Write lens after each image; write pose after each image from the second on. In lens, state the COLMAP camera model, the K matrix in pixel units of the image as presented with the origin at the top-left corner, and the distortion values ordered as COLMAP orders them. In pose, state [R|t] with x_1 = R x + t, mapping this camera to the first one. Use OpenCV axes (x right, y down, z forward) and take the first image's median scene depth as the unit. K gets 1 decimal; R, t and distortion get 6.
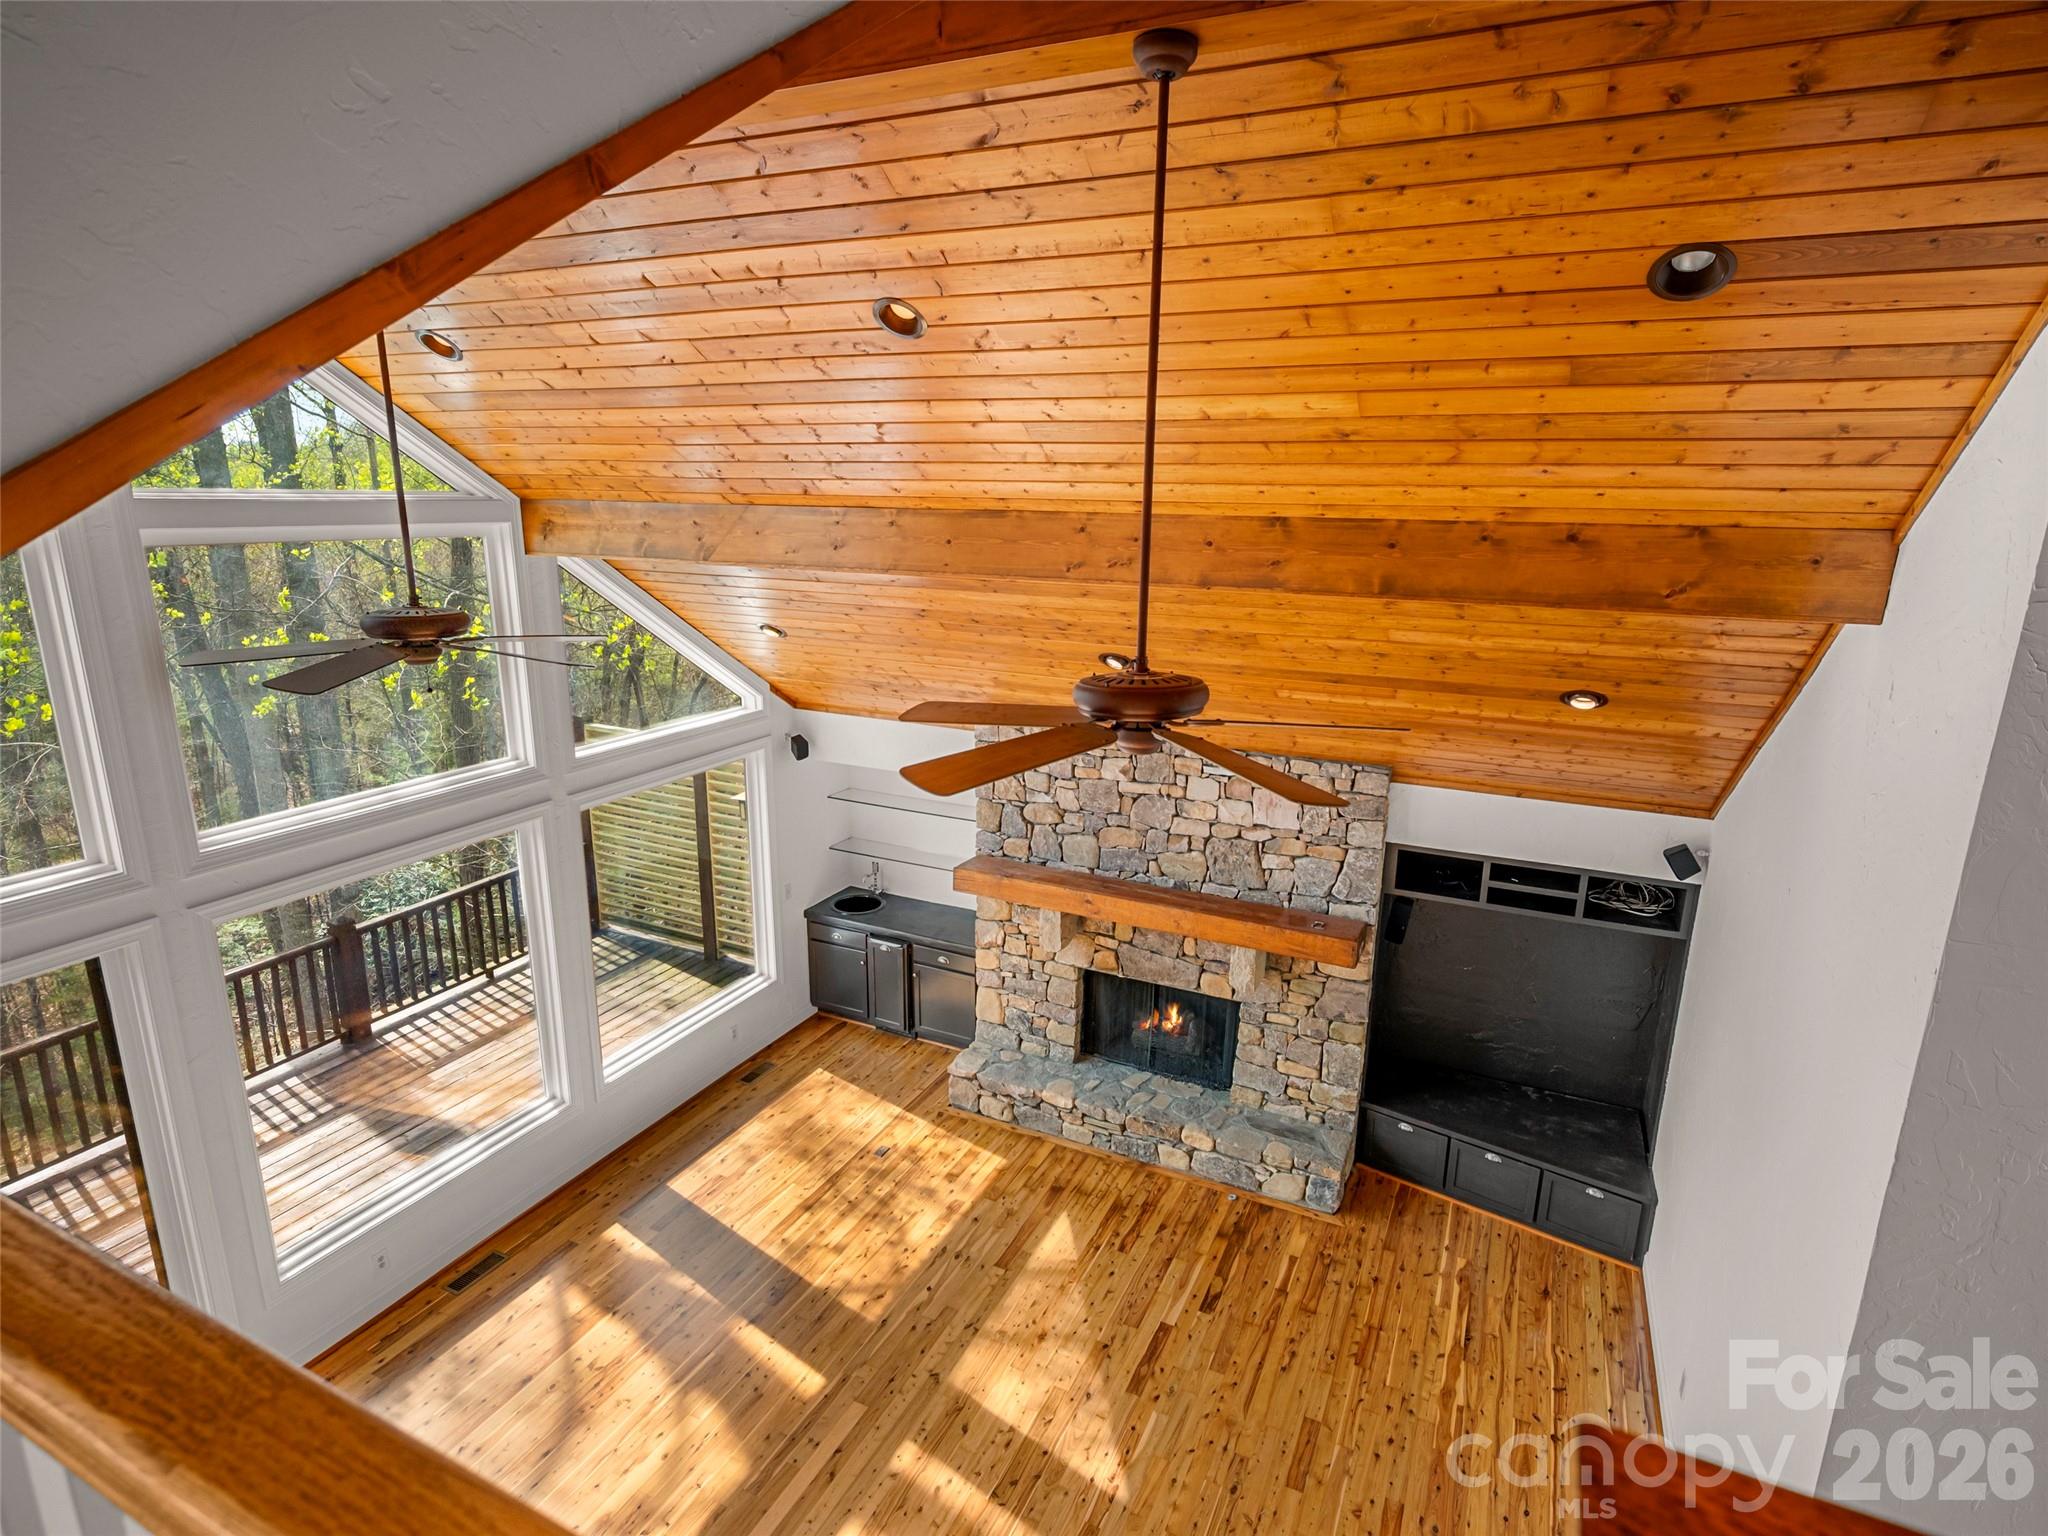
lens RADIAL K [[1056.4, 0, 1024.0], [0, 1056.4, 768.0], [0, 0, 1]] dist [0.001964, 0.000062]
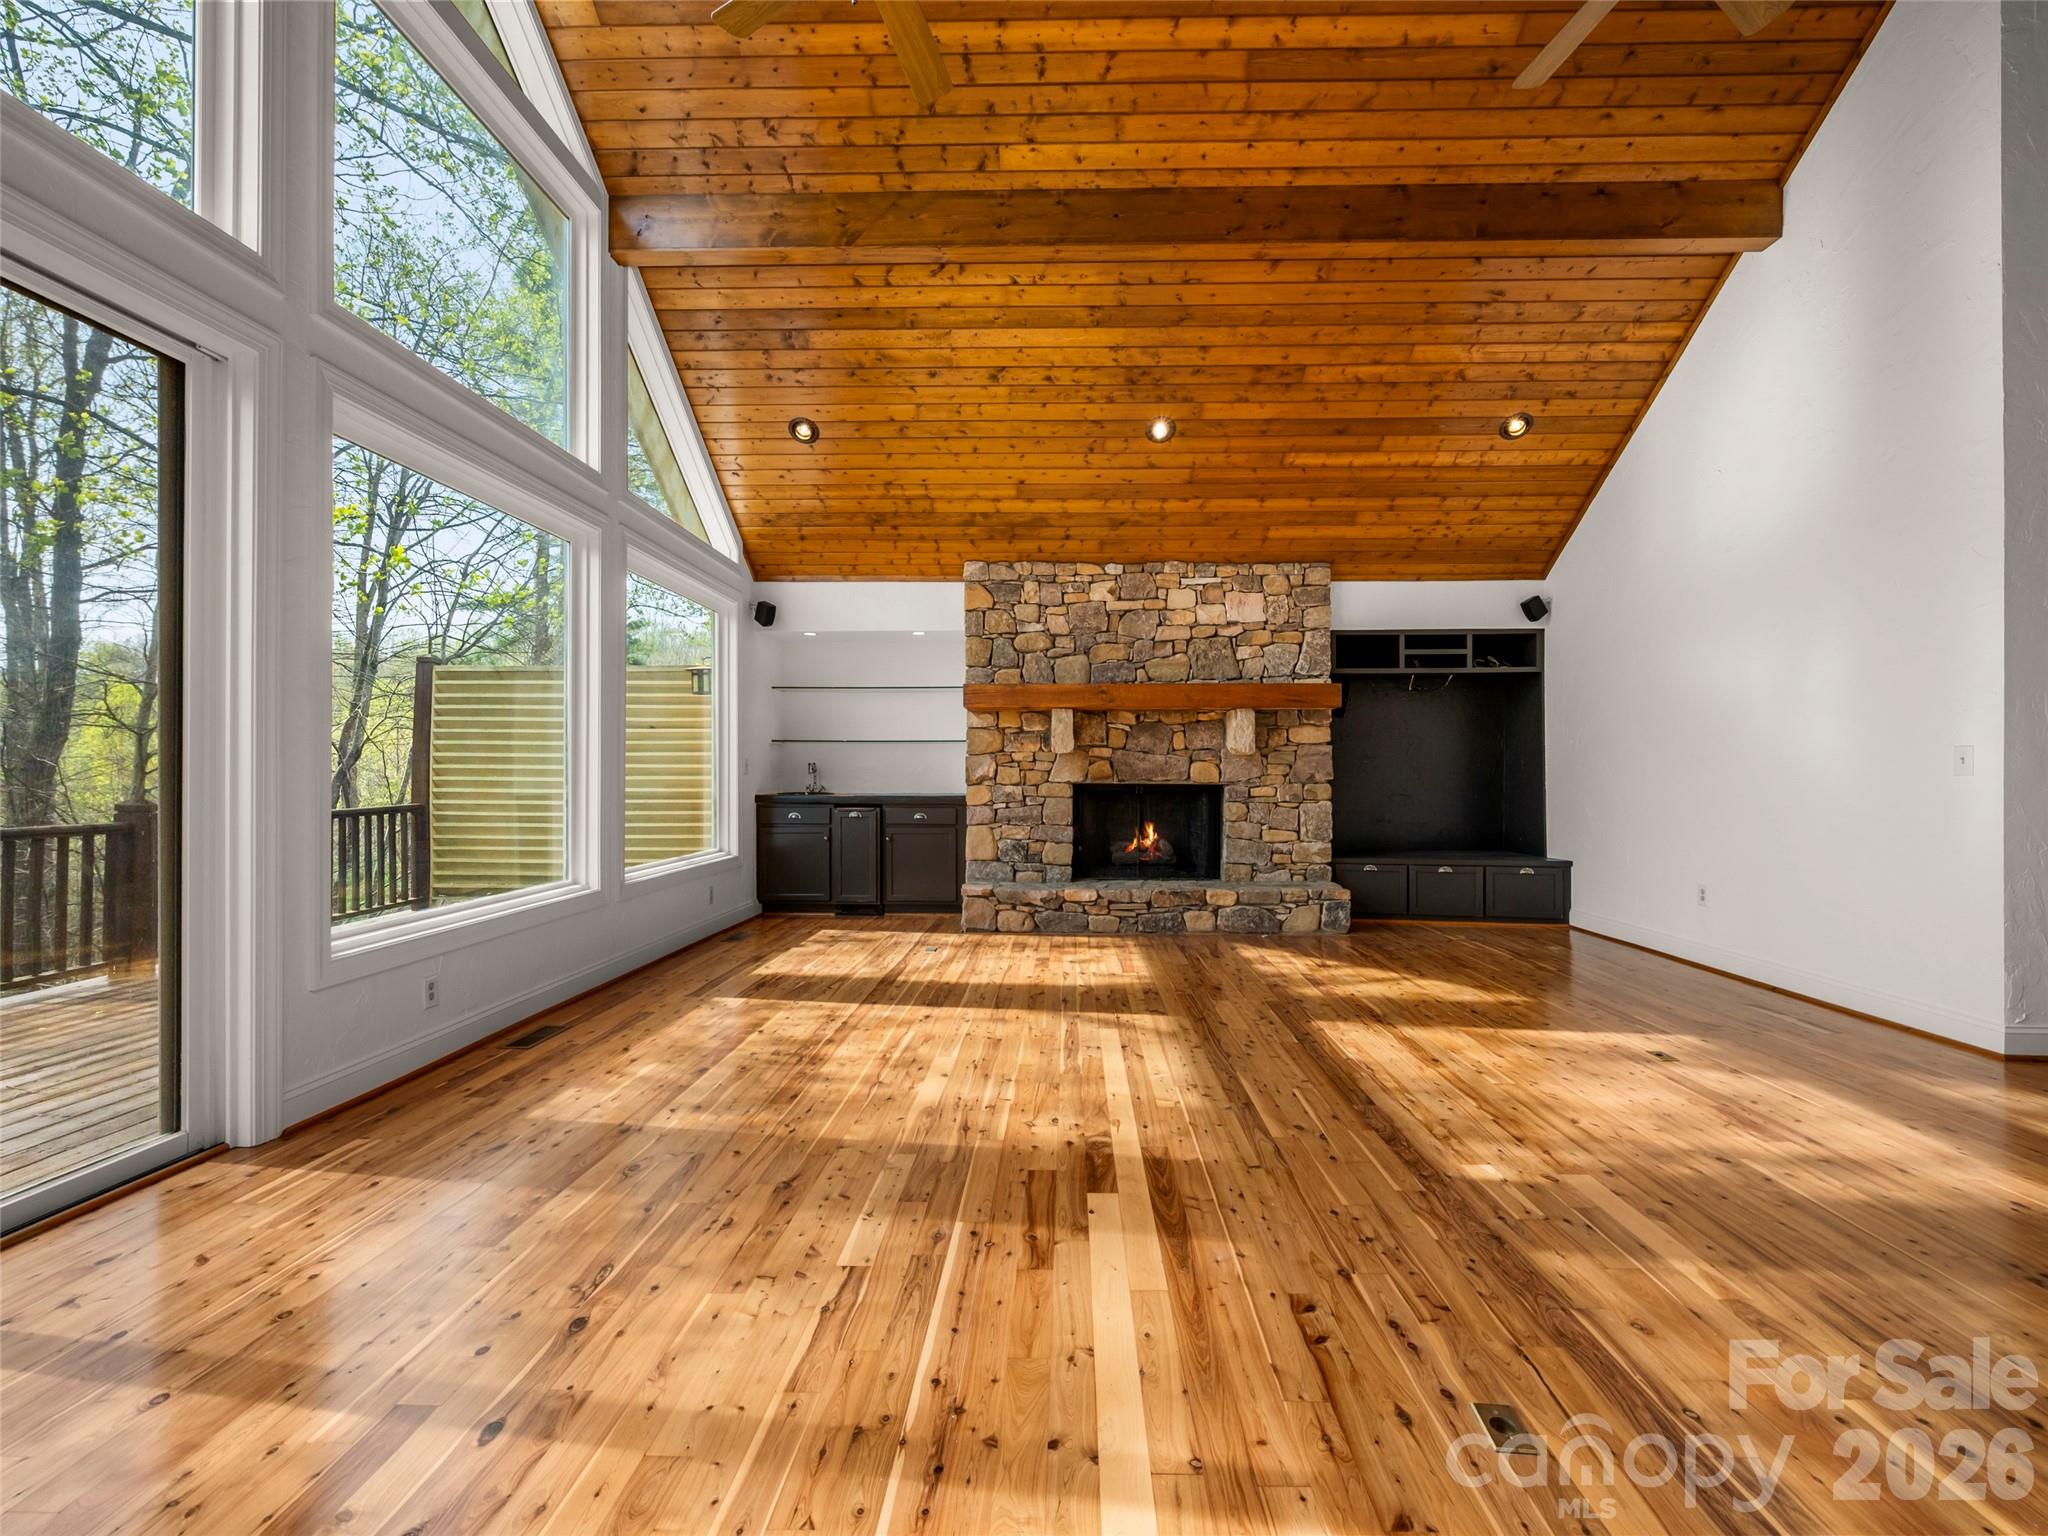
lens RADIAL K [[909.6, 0, 1024.5], [0, 909.6, 776.4], [0, 0, 1]] dist [-0.000441, -0.000354]
pose [[0.916598, -0.008803, 0.399714, -0.400192], [0.106747, 0.968853, -0.223449, 0.420514], [-0.385297, 0.247481, 0.888988, 0.208545]]
